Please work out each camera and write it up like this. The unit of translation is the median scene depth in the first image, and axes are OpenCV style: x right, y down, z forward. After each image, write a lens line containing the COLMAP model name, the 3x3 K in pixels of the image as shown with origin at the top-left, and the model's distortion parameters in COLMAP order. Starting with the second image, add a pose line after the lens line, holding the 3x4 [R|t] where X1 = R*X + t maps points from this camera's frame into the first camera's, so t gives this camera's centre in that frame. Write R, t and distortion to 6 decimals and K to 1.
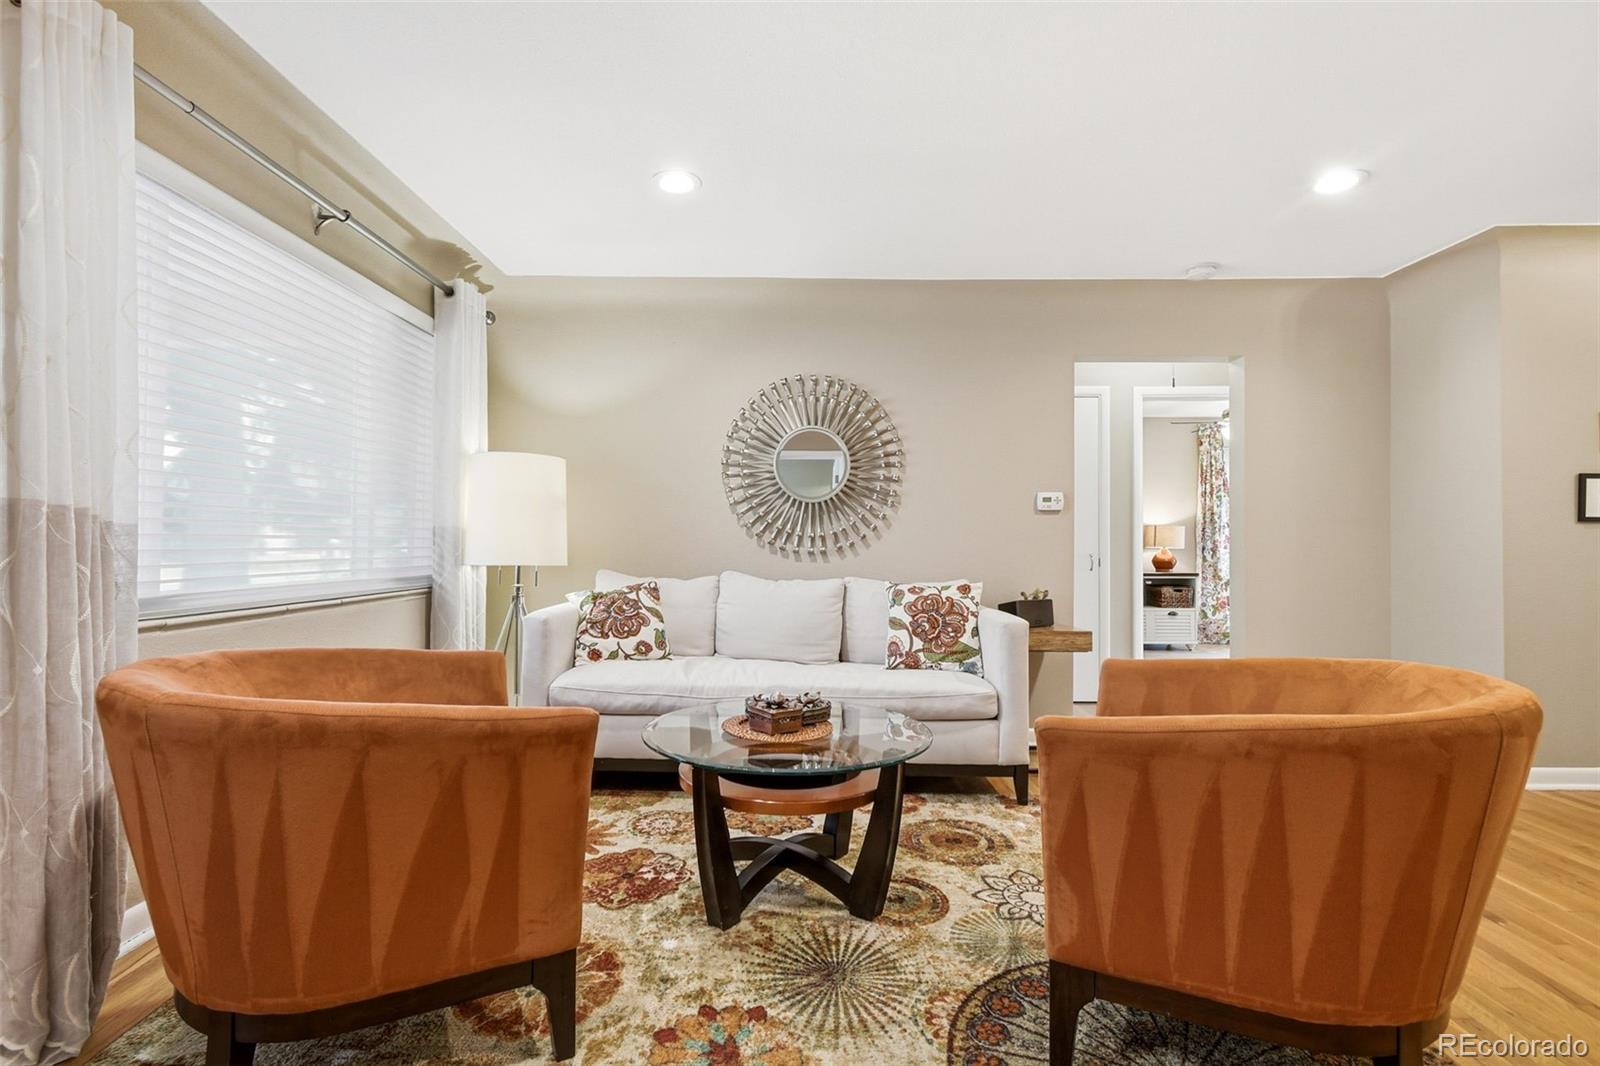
lens RADIAL K [[751.3, 0, 778.0], [0, 751.3, 534.9], [0, 0, 1]] dist [-0.000874, -0.000304]
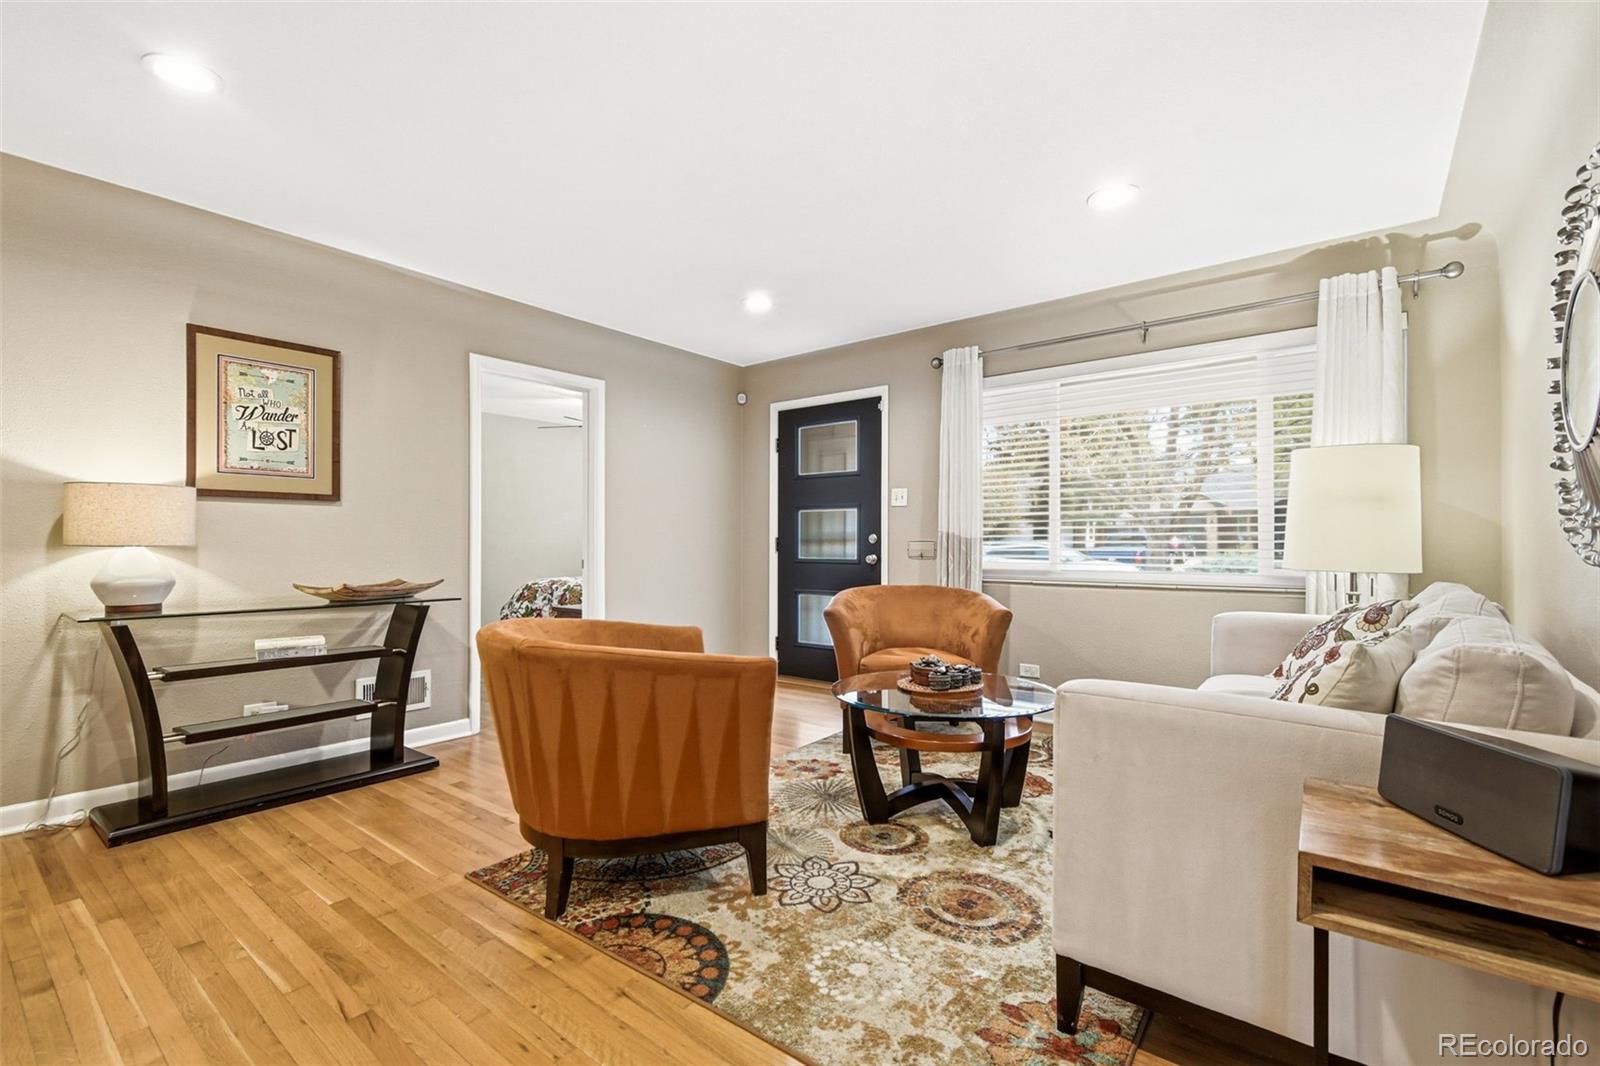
lens RADIAL K [[711.2, 0, 800.0], [0, 711.2, 533.0], [0, 0, 1]] dist [0.000787, -0.000153]
pose [[-0.602721, -0.022661, -0.797630, 0.934894], [0.005518, 0.999454, -0.032564, 0.027590], [0.797933, -0.024029, -0.602267, 1.281837]]
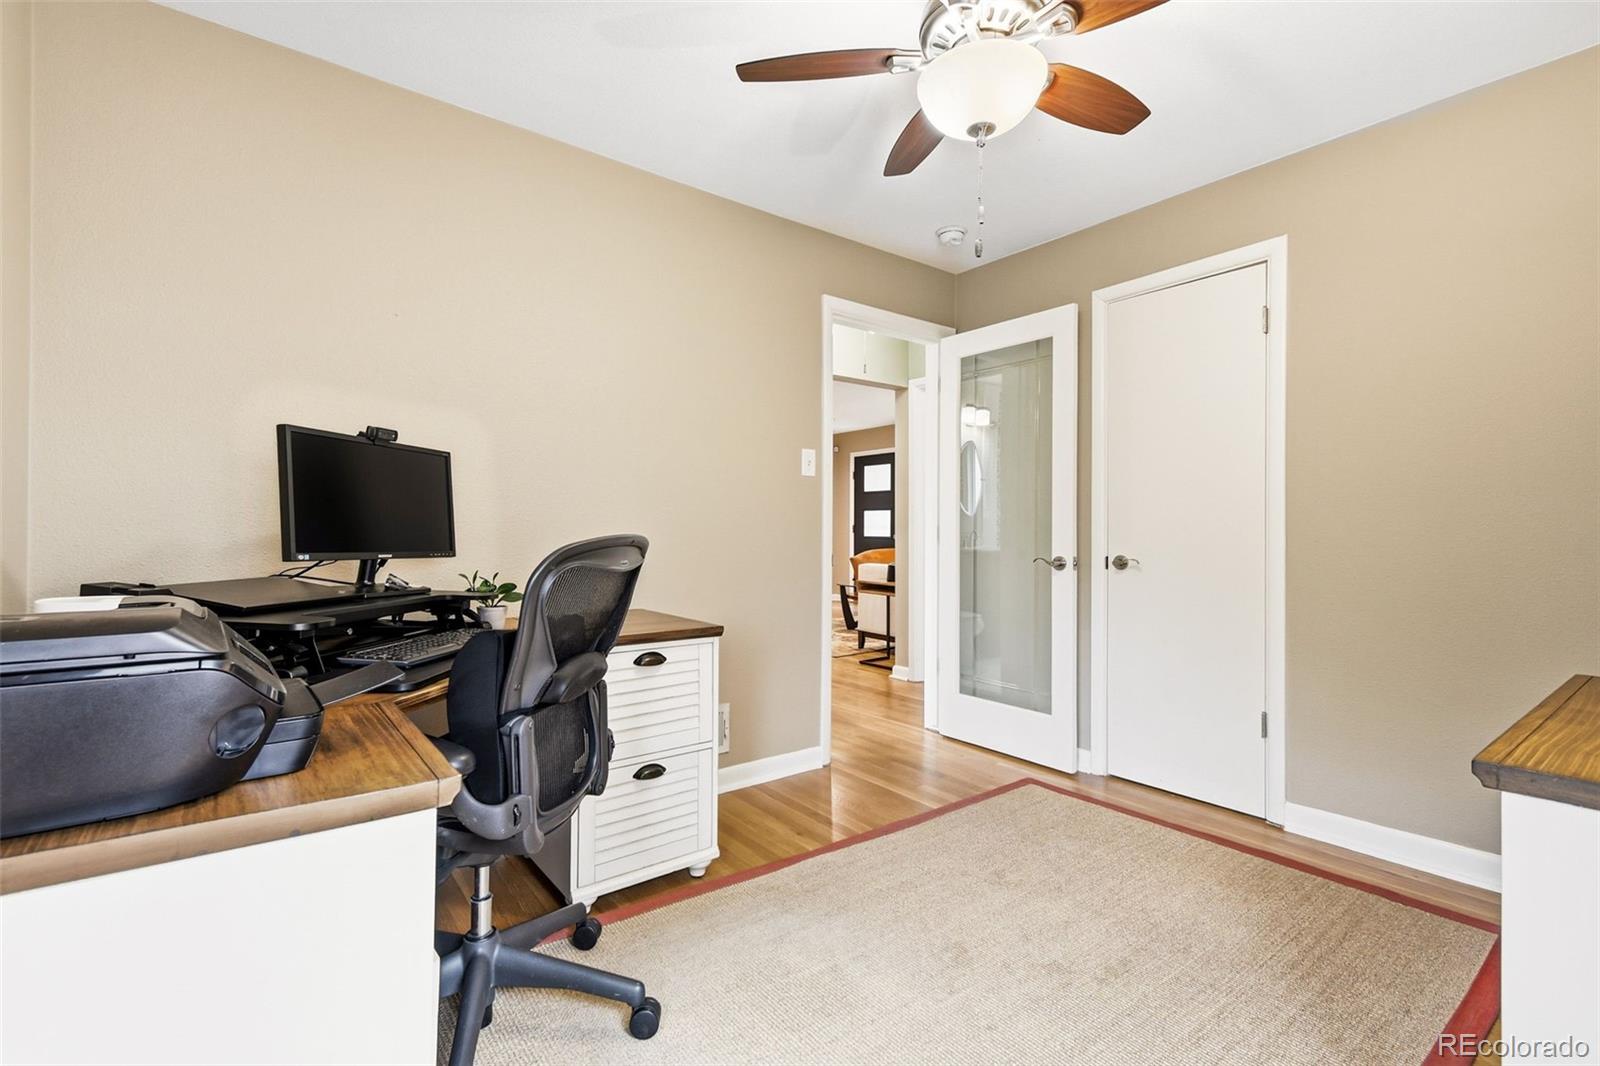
lens RADIAL K [[711.2, 0, 800.0], [0, 711.2, 533.0], [0, 0, 1]] dist [0.000787, -0.000153]
pose [[-0.781648, -0.006364, -0.623688, 1.924023], [0.000412, 0.999942, -0.010720, 0.054708], [0.623720, -0.008636, -0.781600, 2.780032]]
